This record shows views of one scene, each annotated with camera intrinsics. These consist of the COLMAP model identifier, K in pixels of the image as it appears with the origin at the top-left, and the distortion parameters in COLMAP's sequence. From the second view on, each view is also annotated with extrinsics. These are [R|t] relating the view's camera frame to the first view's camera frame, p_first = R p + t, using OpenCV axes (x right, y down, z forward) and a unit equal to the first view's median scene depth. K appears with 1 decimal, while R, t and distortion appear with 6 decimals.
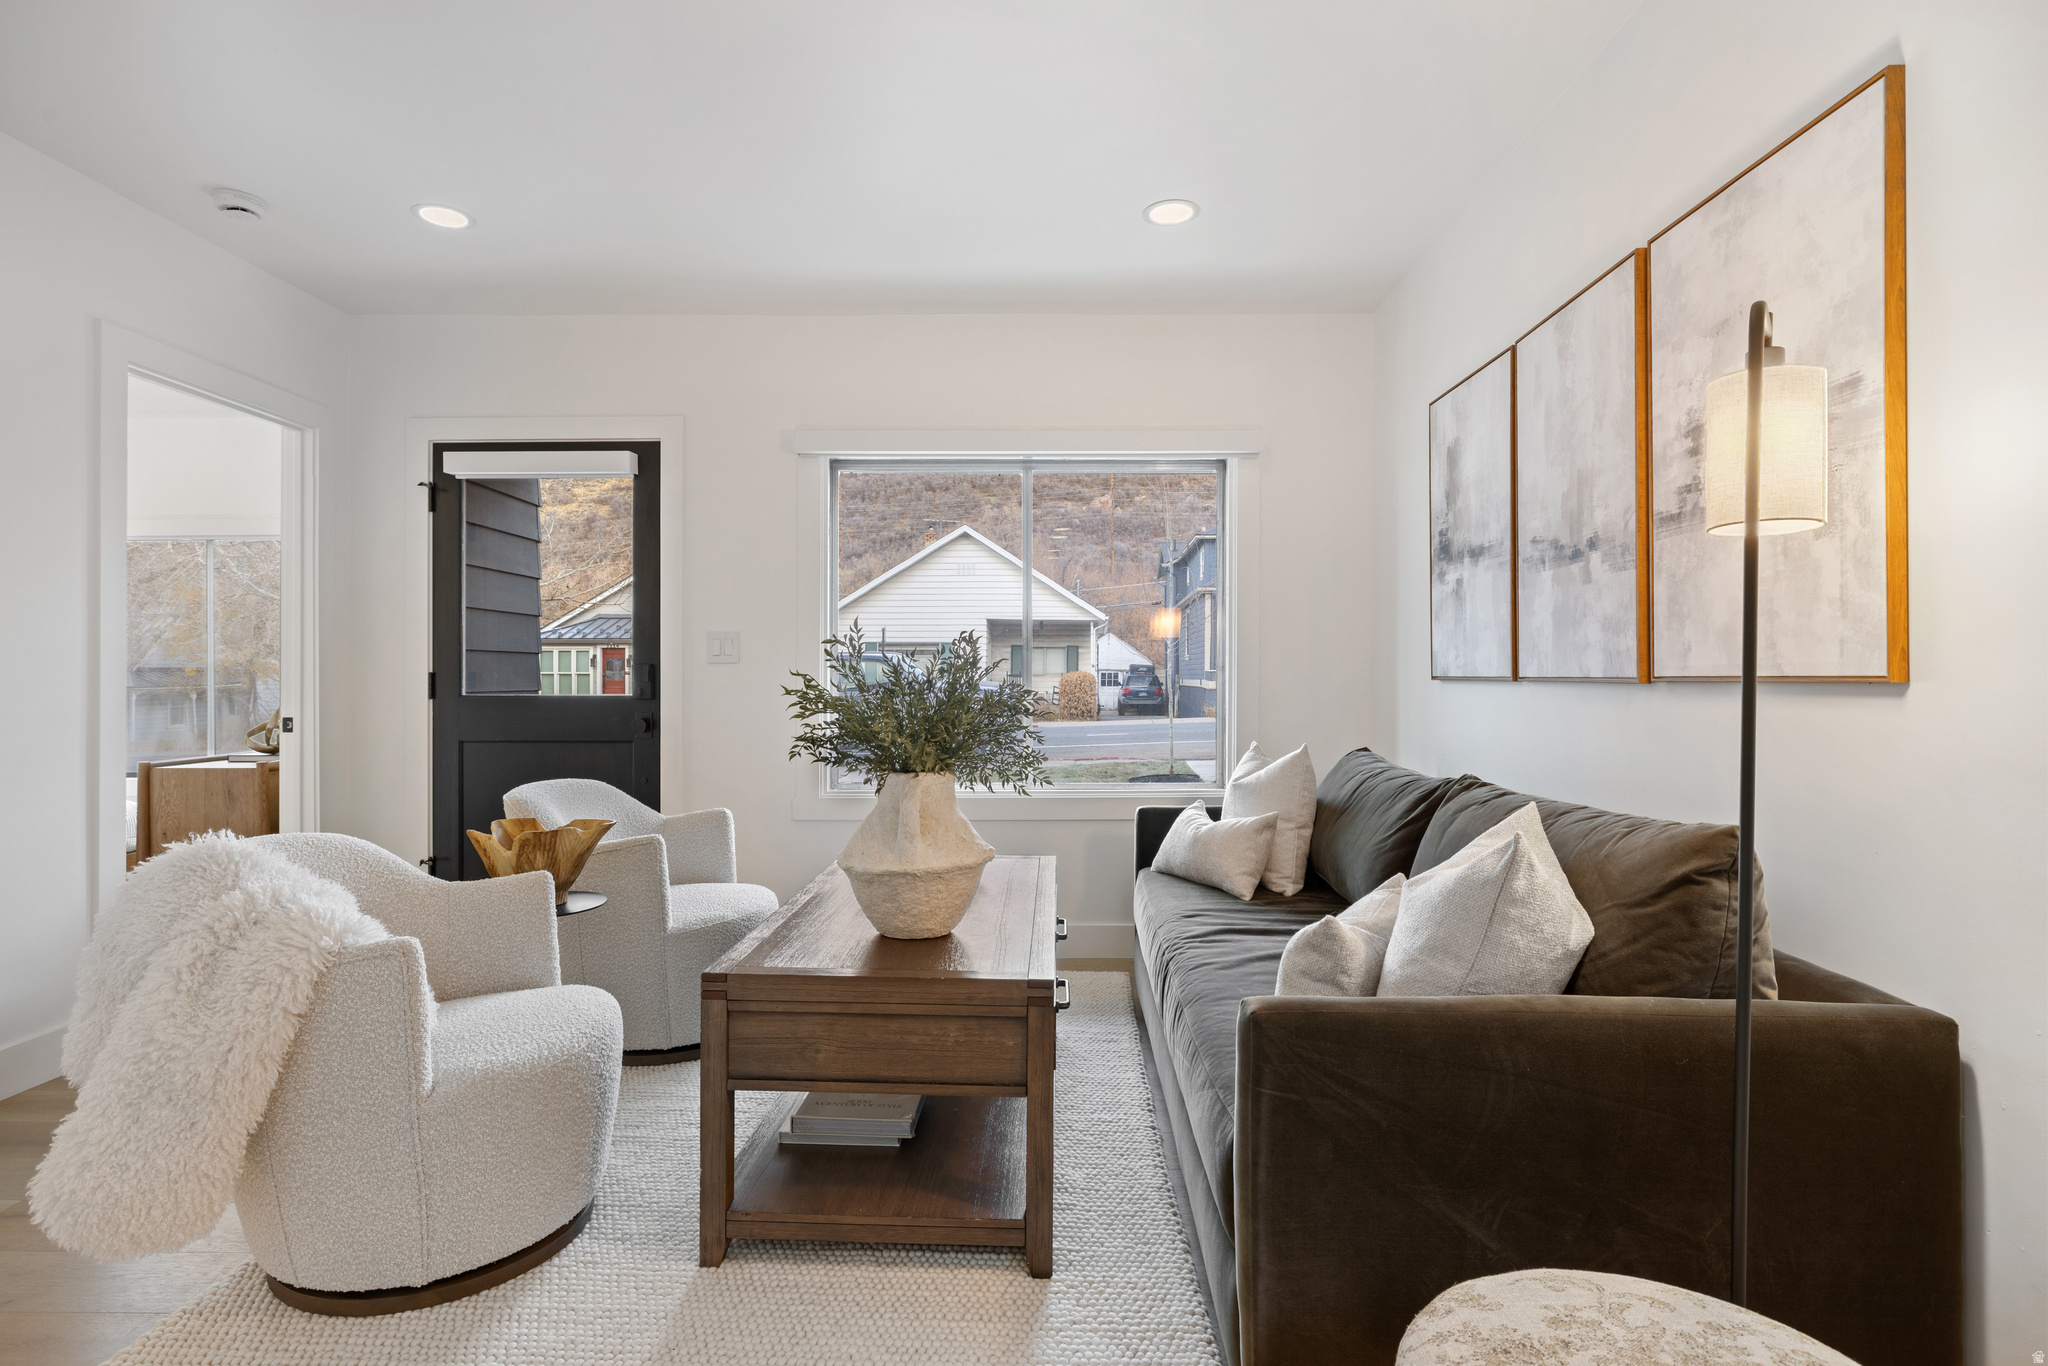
lens RADIAL K [[1041.6, 0, 1019.7], [0, 1041.6, 675.5], [0, 0, 1]] dist [-0.007383, 0.000045]
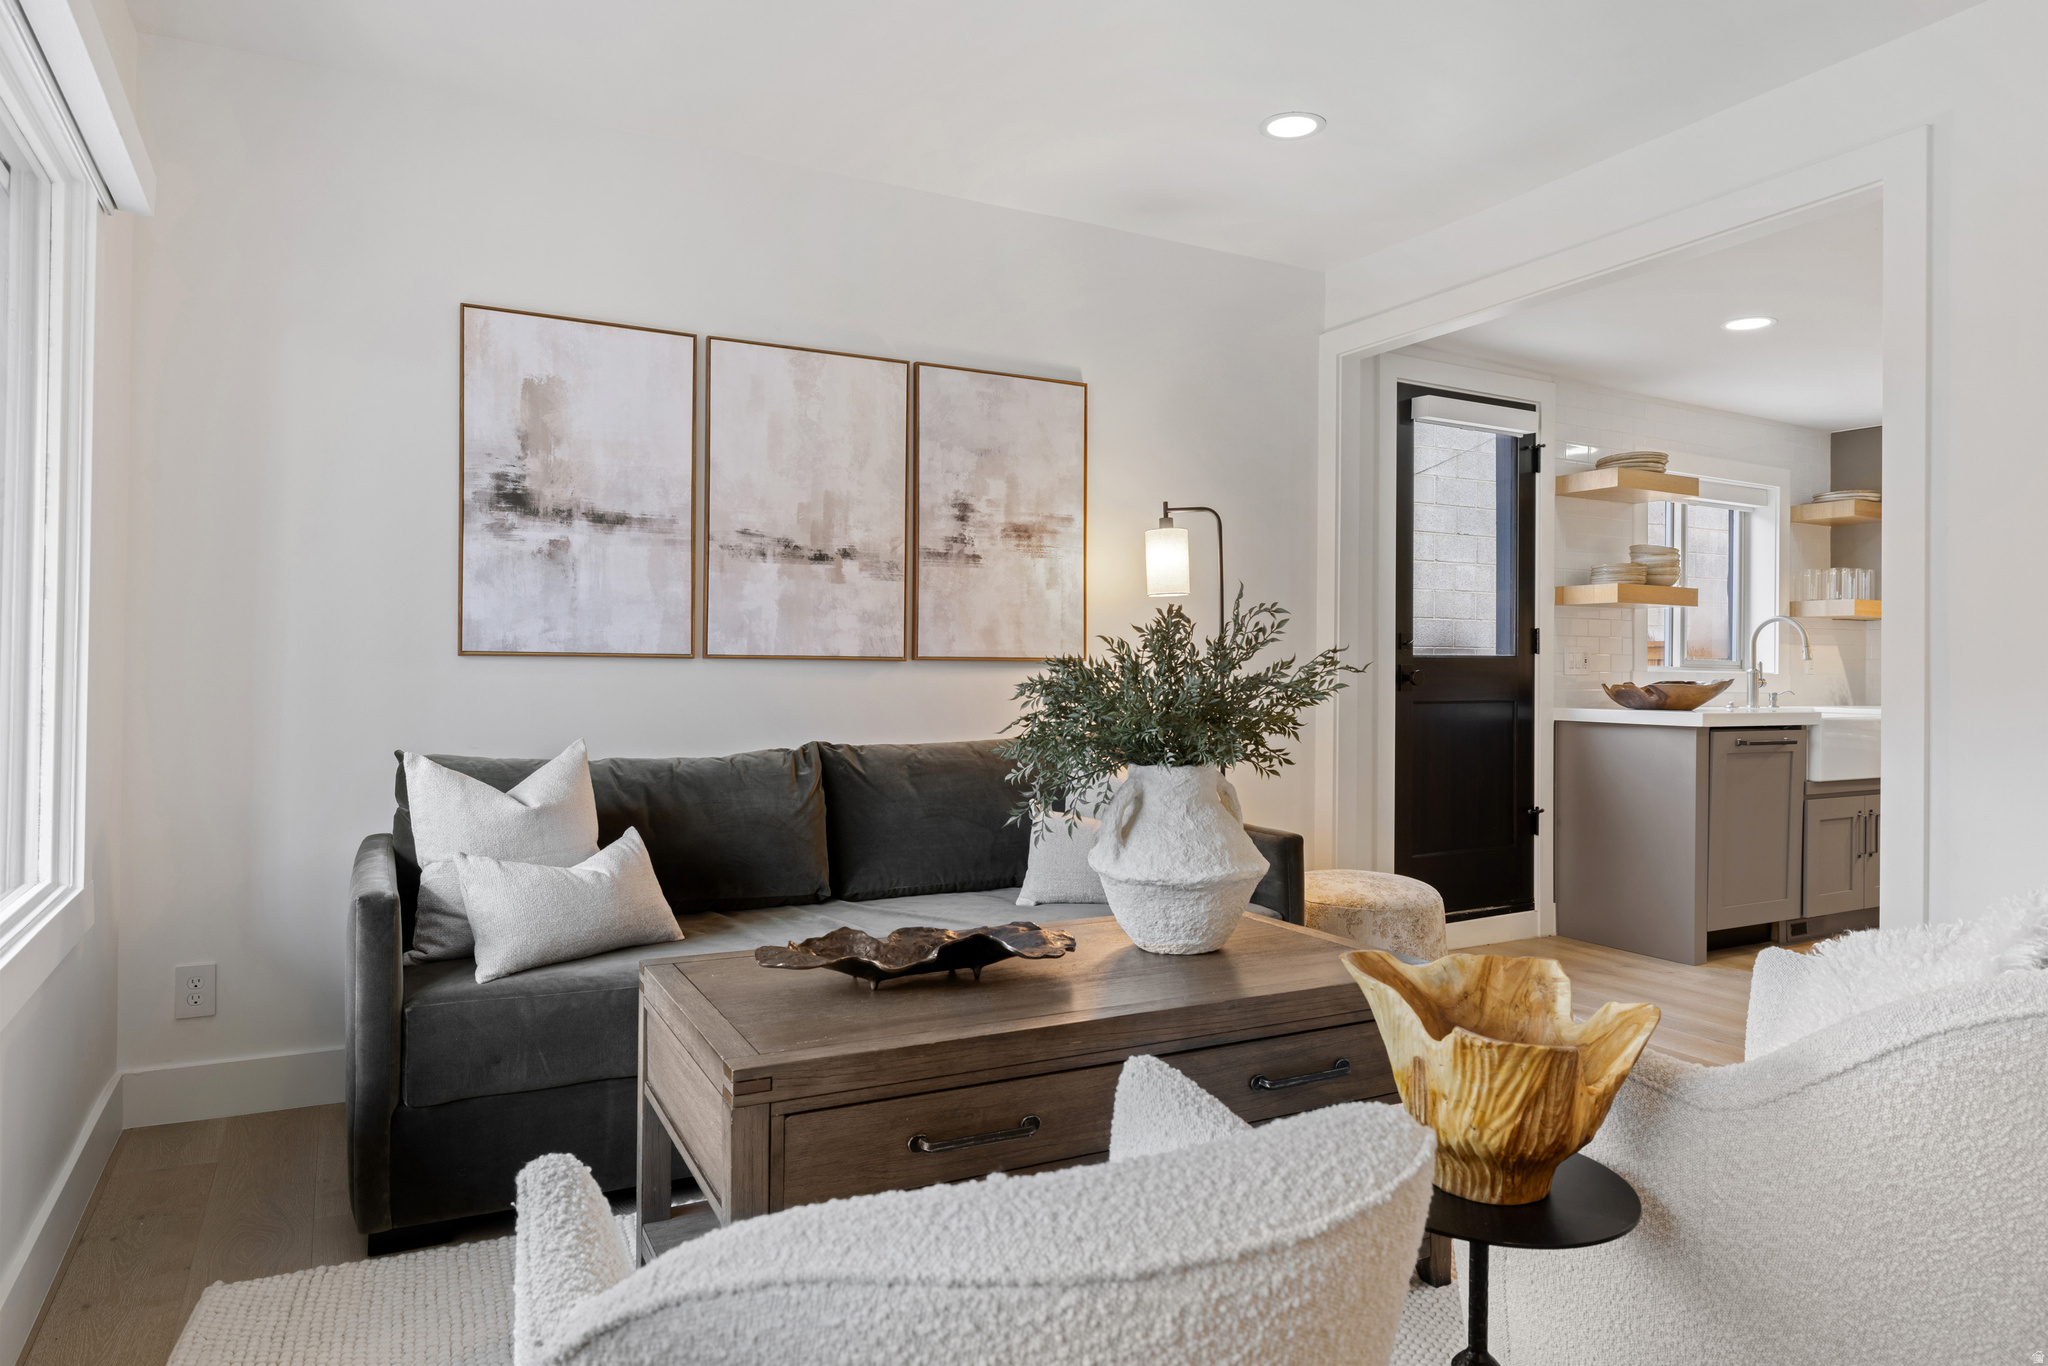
lens RADIAL K [[1262.9, 0, 1022.5], [0, 1262.9, 676.6], [0, 0, 1]] dist [0.001184, 0.000078]
pose [[-0.507184, -0.005726, 0.861819, -1.004319], [-0.005511, 0.999979, 0.003400, 0.022544], [-0.861820, -0.003025, -0.507205, 1.746011]]
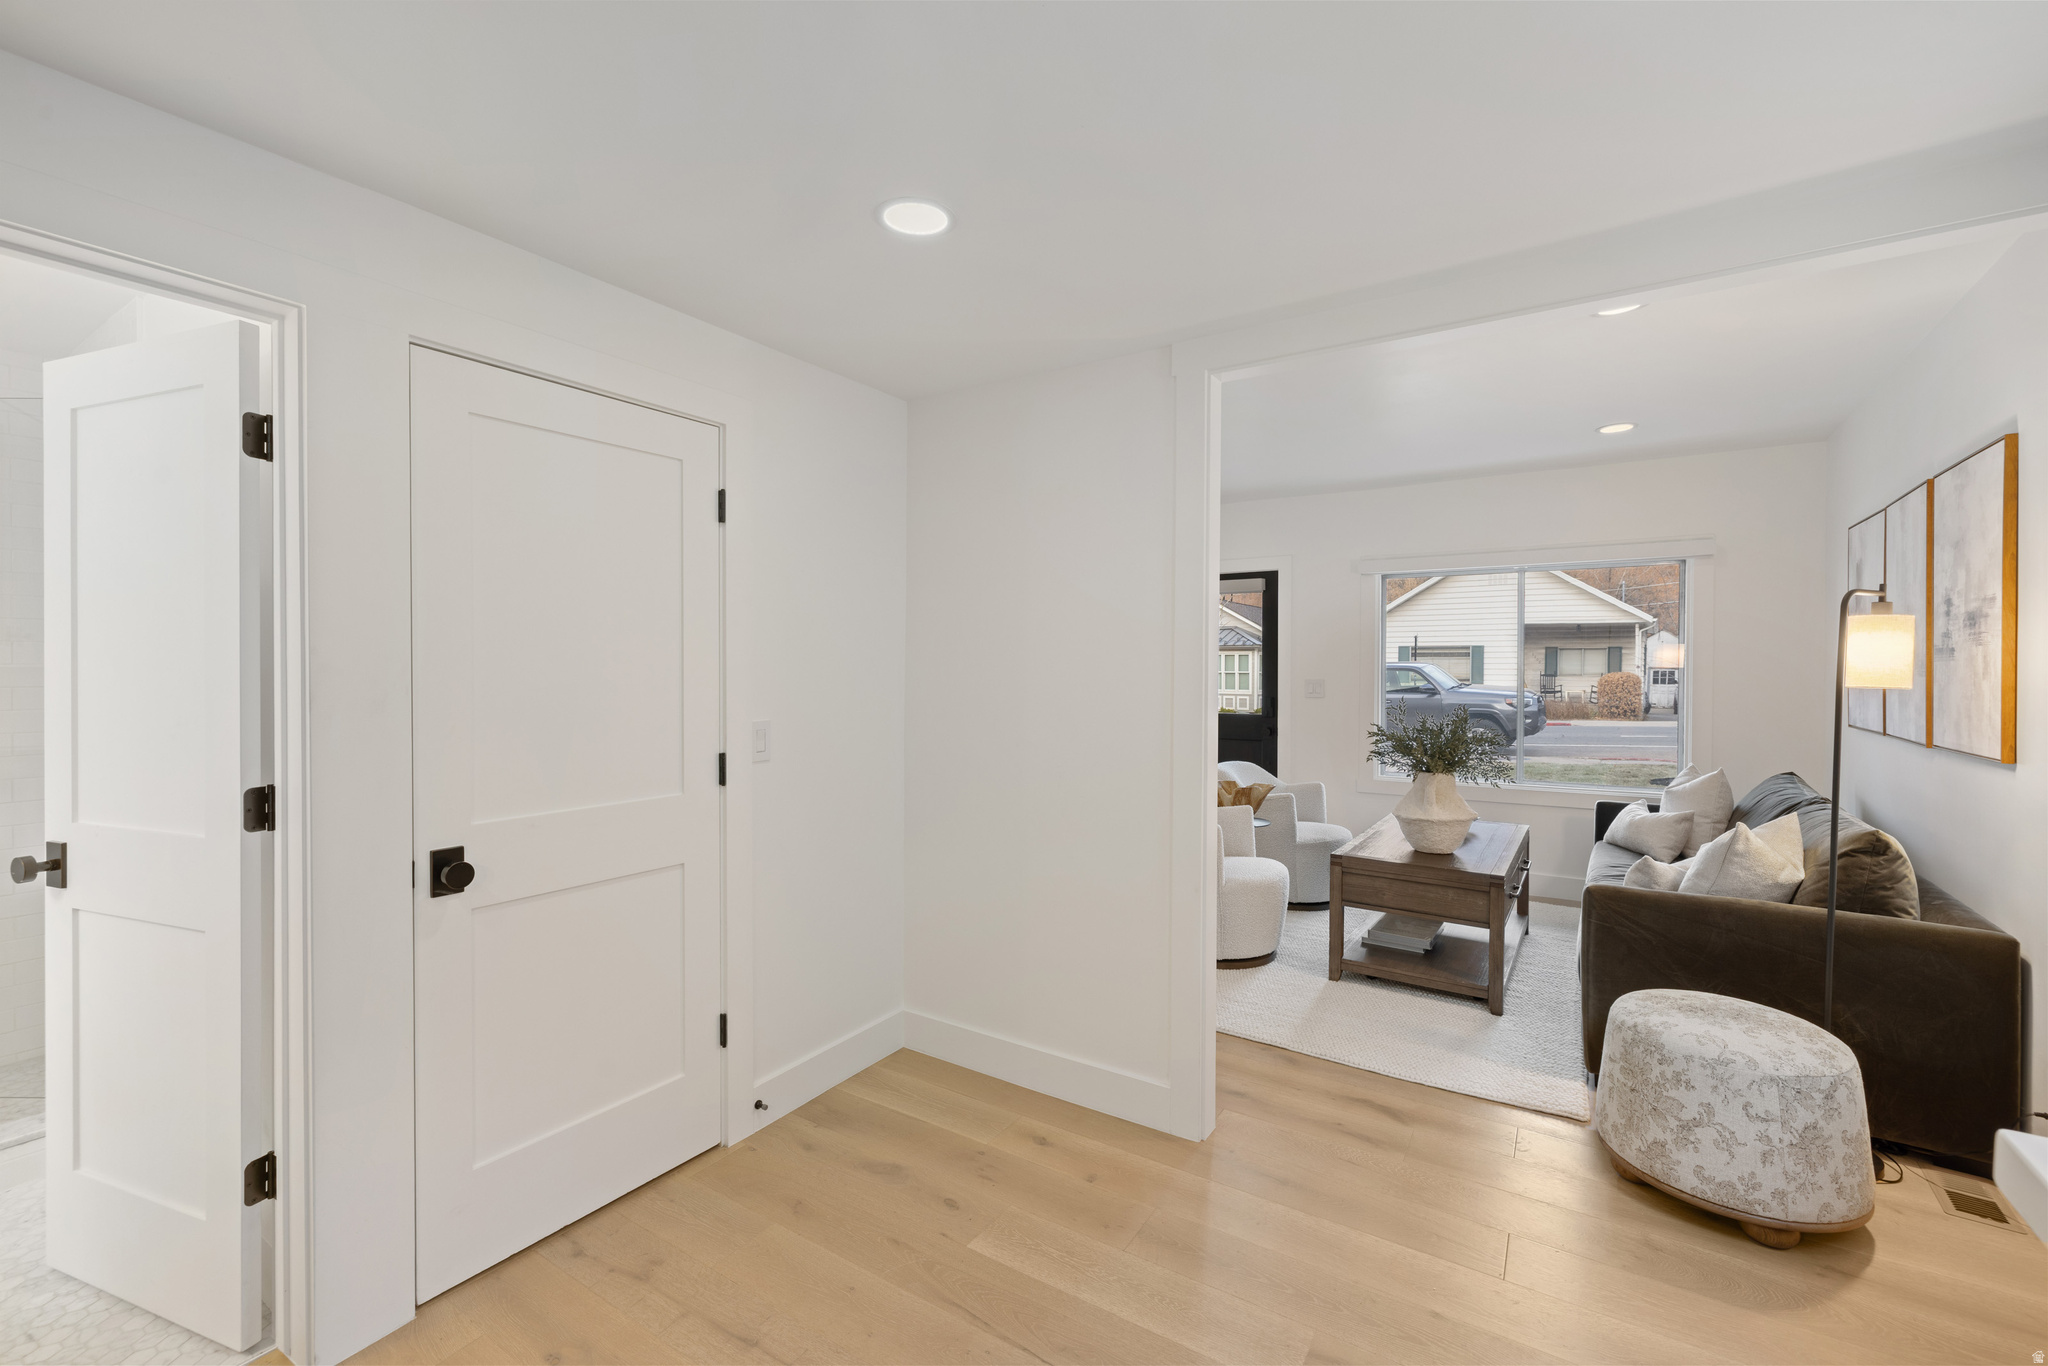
lens RADIAL K [[858.2, 0, 1013.8], [0, 858.2, 676.1], [0, 0, 1]] dist [-0.001020, 0.000824]
pose [[0.842783, 0.005785, -0.538223, 0.110222], [-0.001222, 0.999960, 0.008834, -0.109633], [0.538252, -0.006788, 0.842756, -0.860116]]
